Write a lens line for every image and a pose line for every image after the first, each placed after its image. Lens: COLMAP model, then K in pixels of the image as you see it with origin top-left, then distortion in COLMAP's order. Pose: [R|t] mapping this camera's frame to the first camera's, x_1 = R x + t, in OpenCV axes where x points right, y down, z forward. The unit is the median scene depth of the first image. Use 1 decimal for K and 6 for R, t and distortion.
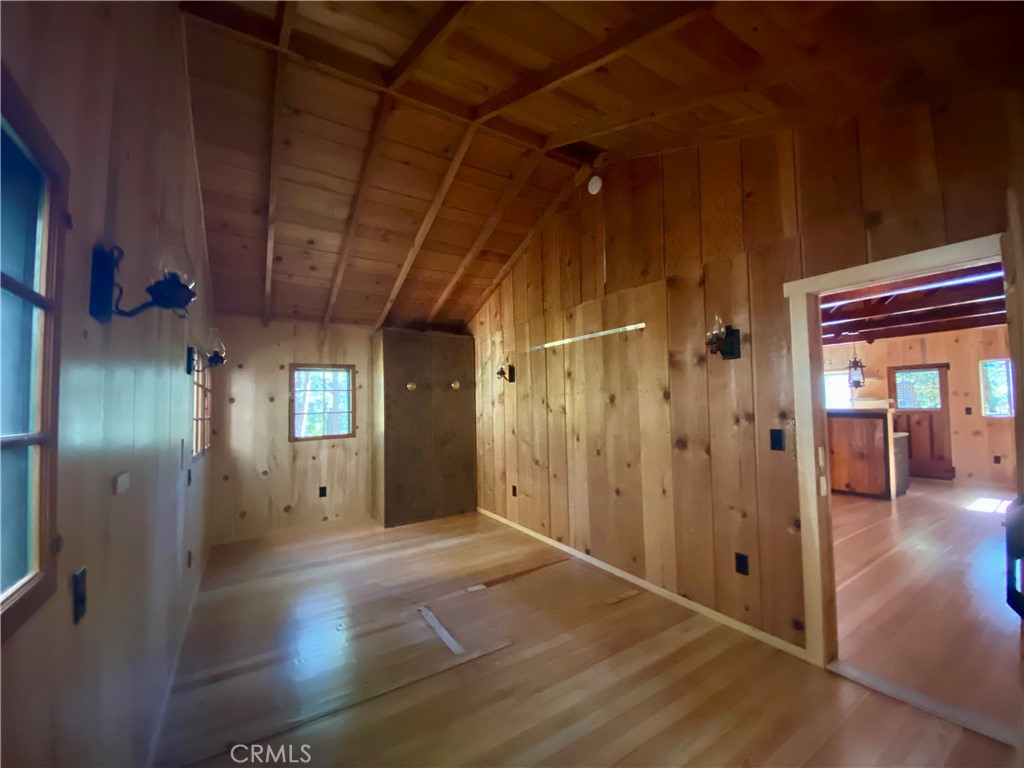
lens RADIAL K [[412.5, 0, 518.9], [0, 412.5, 384.8], [0, 0, 1]] dist [-0.013977, -0.004897]
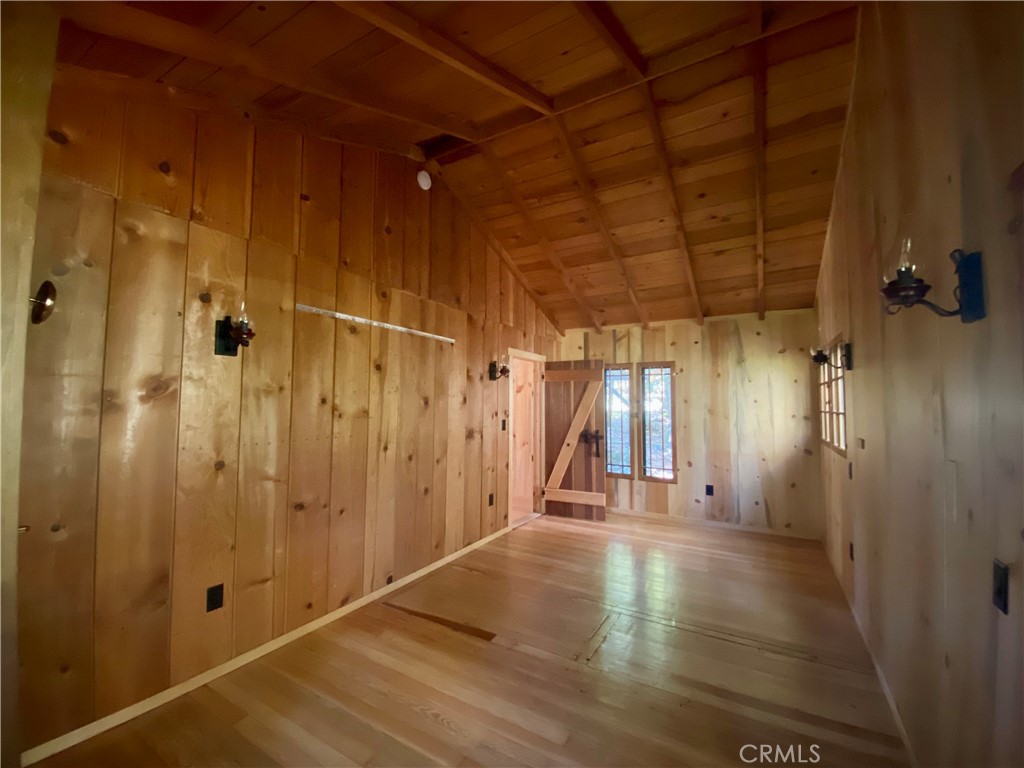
lens RADIAL K [[412.5, 0, 506.8], [0, 412.5, 382.3], [0, 0, 1]] dist [-0.013977, -0.004897]
pose [[-0.451340, 0.056609, 0.890555, -0.707807], [-0.044766, 0.995293, -0.085954, 0.061336], [-0.891228, -0.078661, -0.446682, 1.178842]]
